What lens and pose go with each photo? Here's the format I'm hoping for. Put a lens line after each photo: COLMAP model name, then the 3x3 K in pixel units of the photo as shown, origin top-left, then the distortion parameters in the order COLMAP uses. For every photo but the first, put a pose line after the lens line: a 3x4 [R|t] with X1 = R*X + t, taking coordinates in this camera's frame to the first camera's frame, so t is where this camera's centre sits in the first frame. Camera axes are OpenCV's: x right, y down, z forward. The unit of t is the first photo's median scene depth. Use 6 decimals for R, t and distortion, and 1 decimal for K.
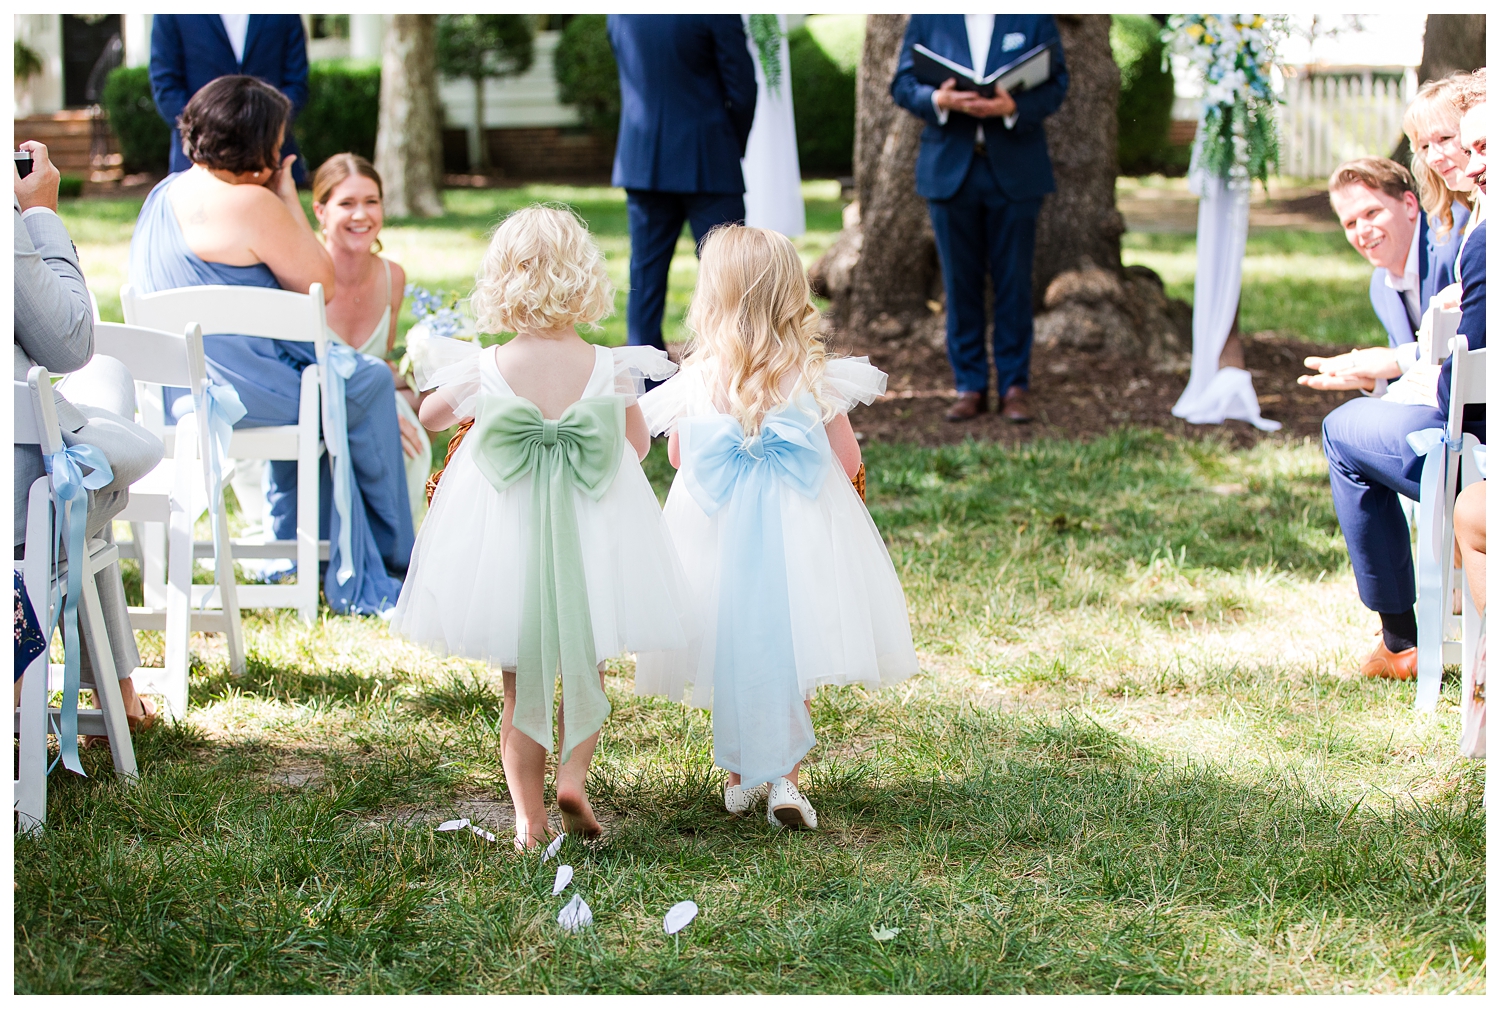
lens RADIAL K [[3073.9, 0, 750.0], [0, 3073.9, 504.5], [0, 0, 1]] dist [-0.065382, -0.153073]
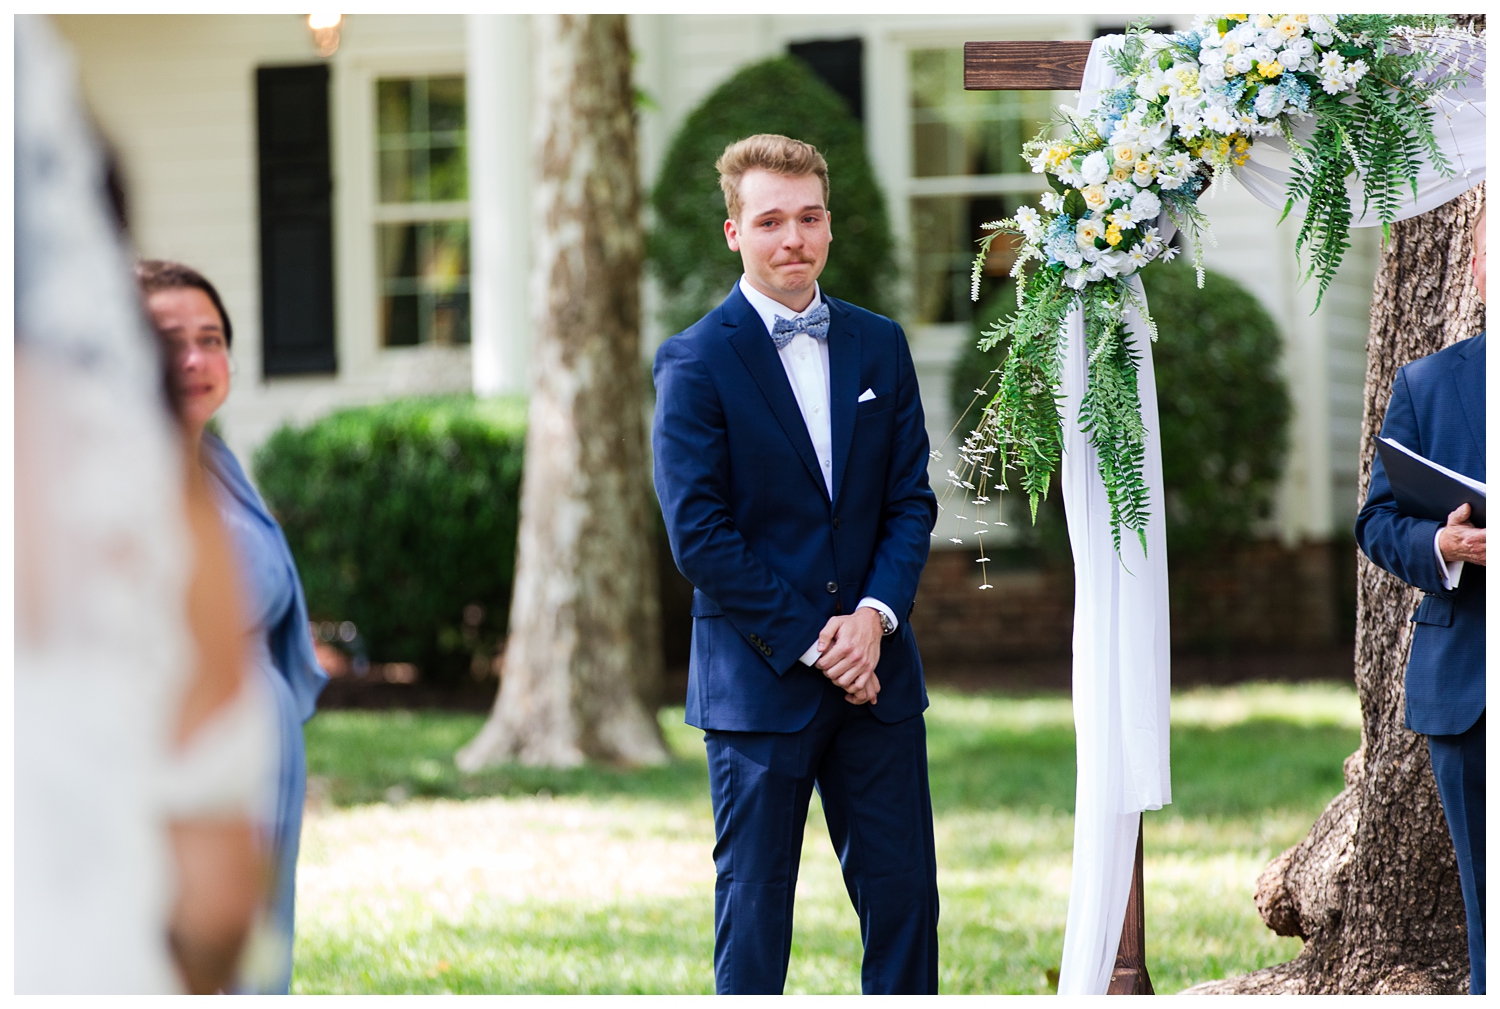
lens RADIAL K [[8030.5, 0, 750.0], [0, 8030.5, 504.5], [0, 0, 1]] dist [0.246948, -5.702165]
pose [[0.994989, -0.004991, -0.099858, 0.037634], [-0.007595, 0.992094, -0.125267, 0.015699], [0.099693, 0.125397, 0.987085, -0.172109]]
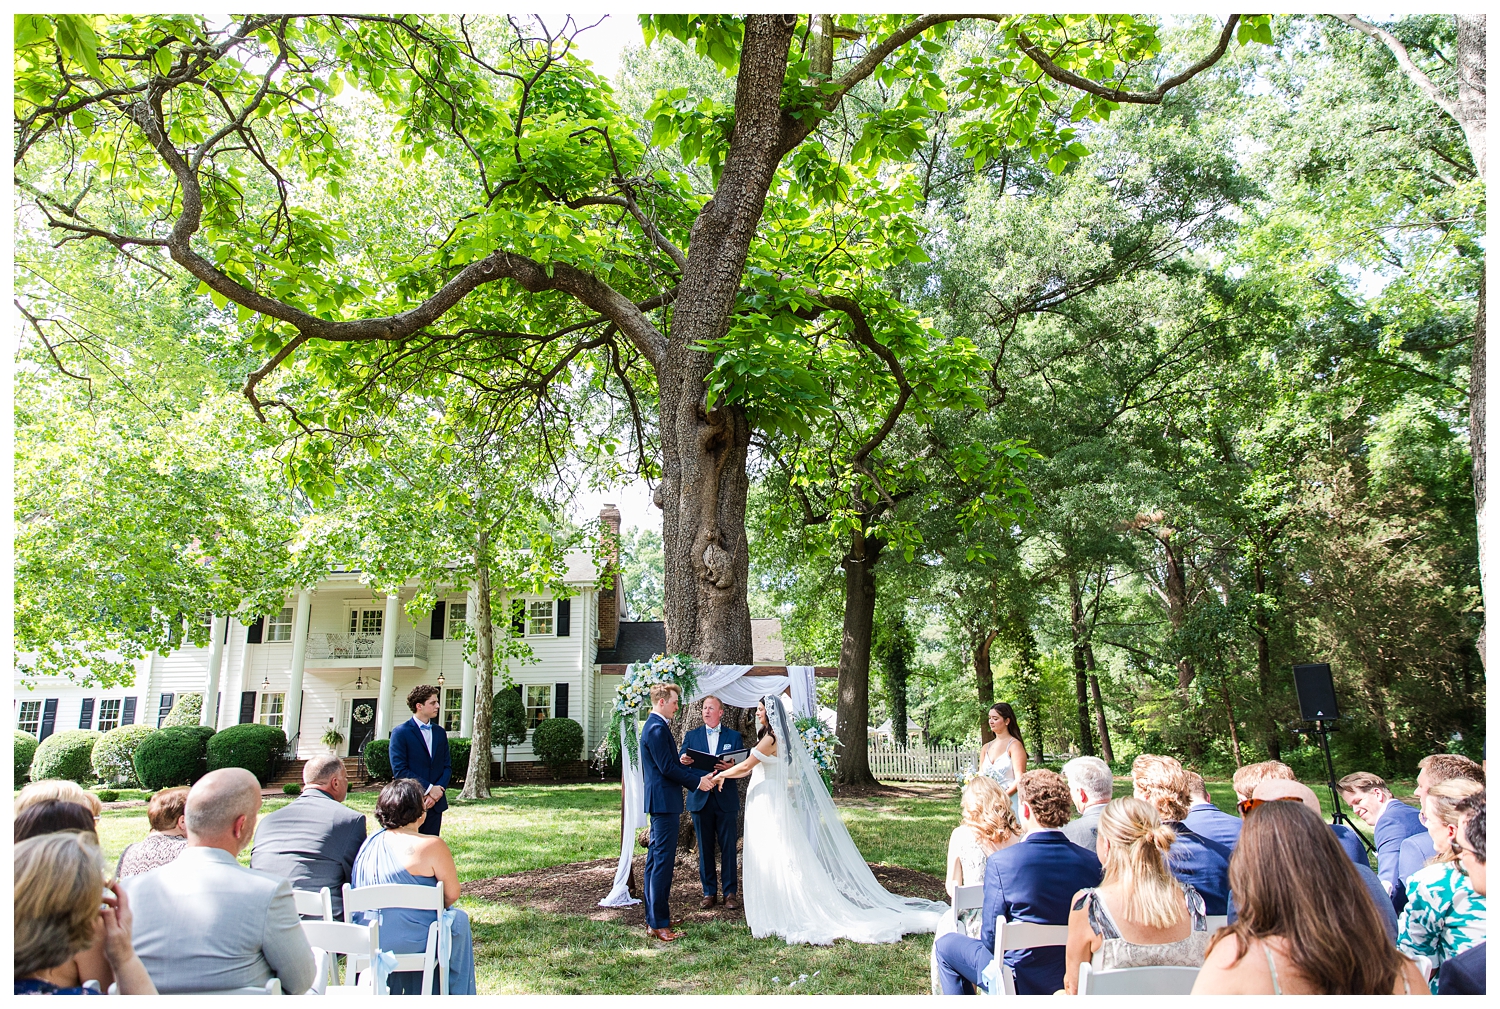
lens RADIAL K [[1028.1, 0, 750.0], [0, 1028.1, 504.5], [0, 0, 1]] dist [-0.001494, -0.000187]
pose [[0.989859, 0.033217, 0.138118, -0.009946], [0.018200, 0.934611, -0.355206, -0.015489], [-0.140886, 0.354117, 0.924528, 0.054875]]
